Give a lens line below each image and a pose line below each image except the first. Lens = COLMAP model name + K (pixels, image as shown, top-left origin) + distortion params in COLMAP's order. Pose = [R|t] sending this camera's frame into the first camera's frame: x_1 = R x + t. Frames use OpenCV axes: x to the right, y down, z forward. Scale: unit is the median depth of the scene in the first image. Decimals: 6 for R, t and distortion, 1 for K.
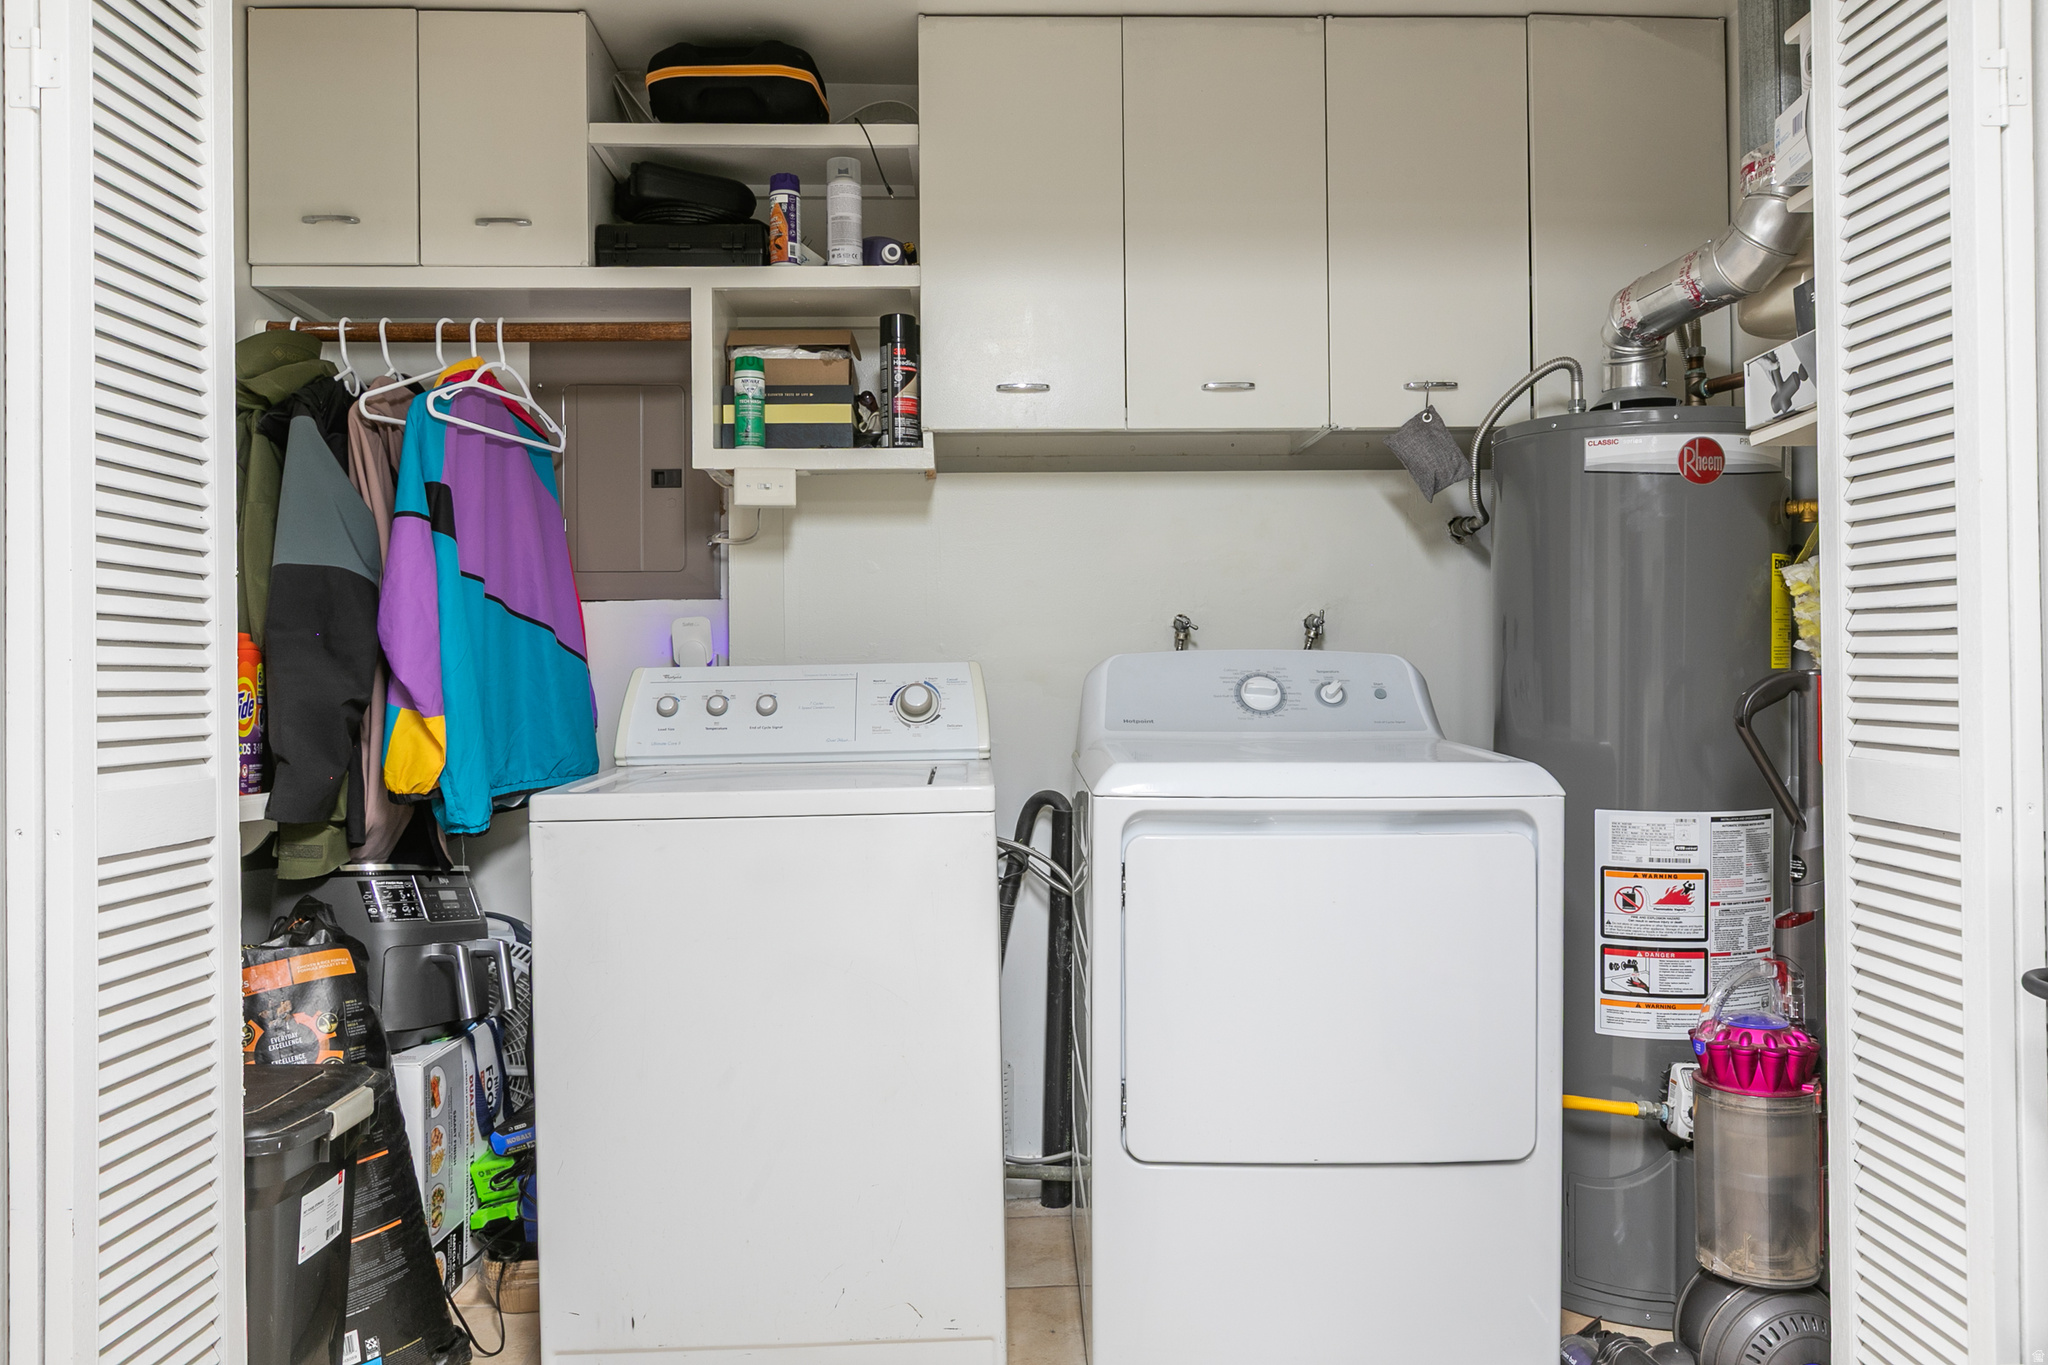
lens RADIAL K [[1449.3, 0, 1025.7], [0, 1449.3, 677.2], [0, 0, 1]] dist [0.002347, 0.000734]
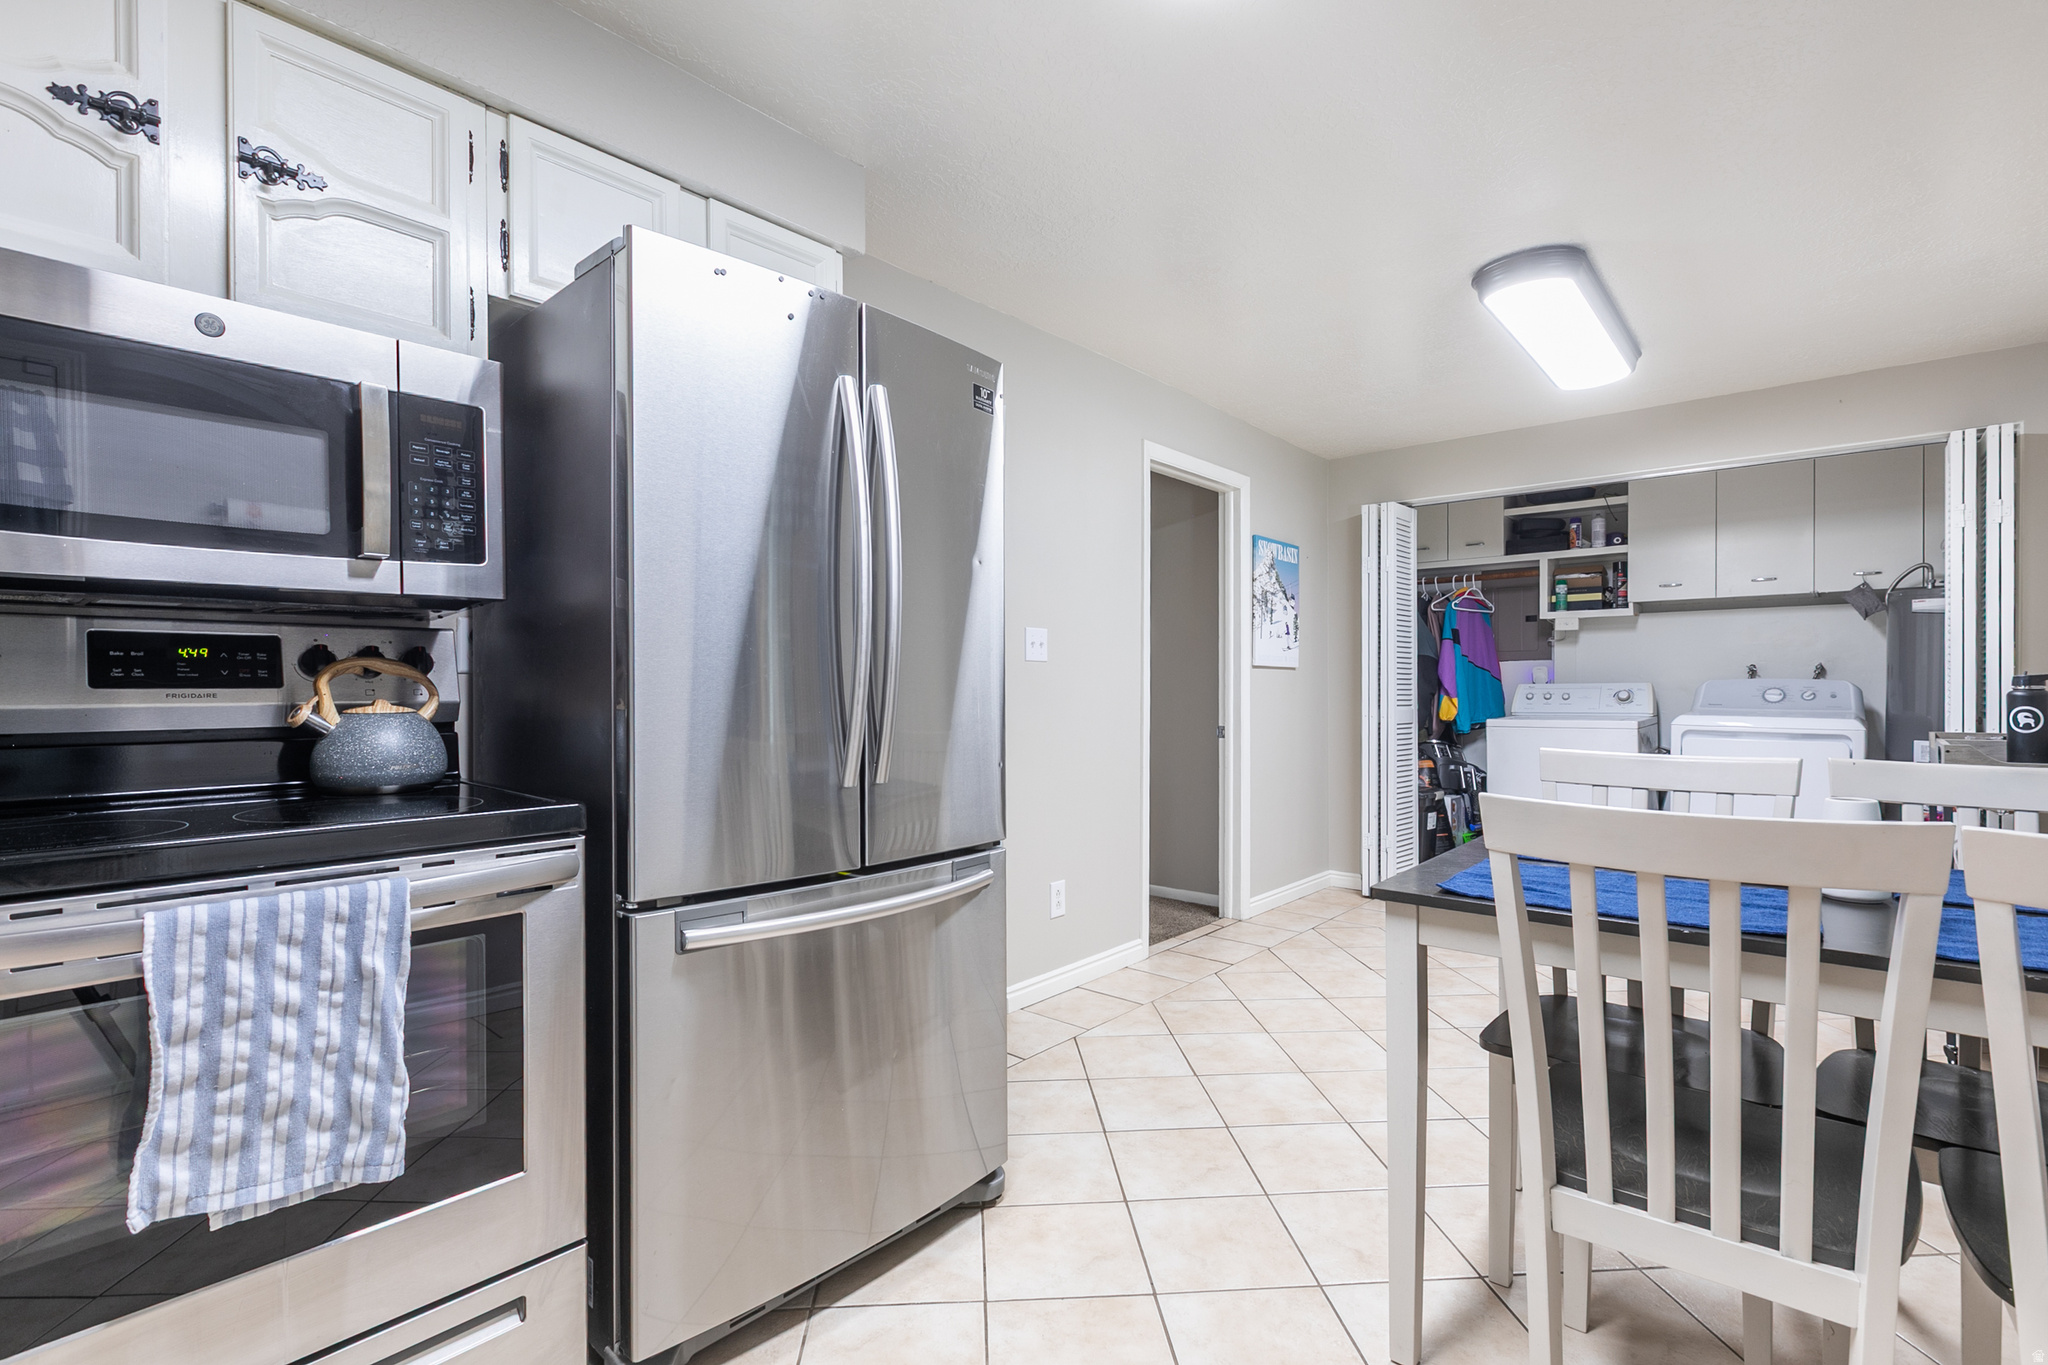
lens RADIAL K [[952.4, 0, 1024.0], [0, 952.4, 682.5], [0, 0, 1]] dist [-0.000434, -0.000127]
pose [[0.734143, 0.005776, -0.678970, 0.328544], [-0.009735, 0.999951, -0.002019, 0.004472], [0.678925, 0.008092, 0.734163, -1.185099]]
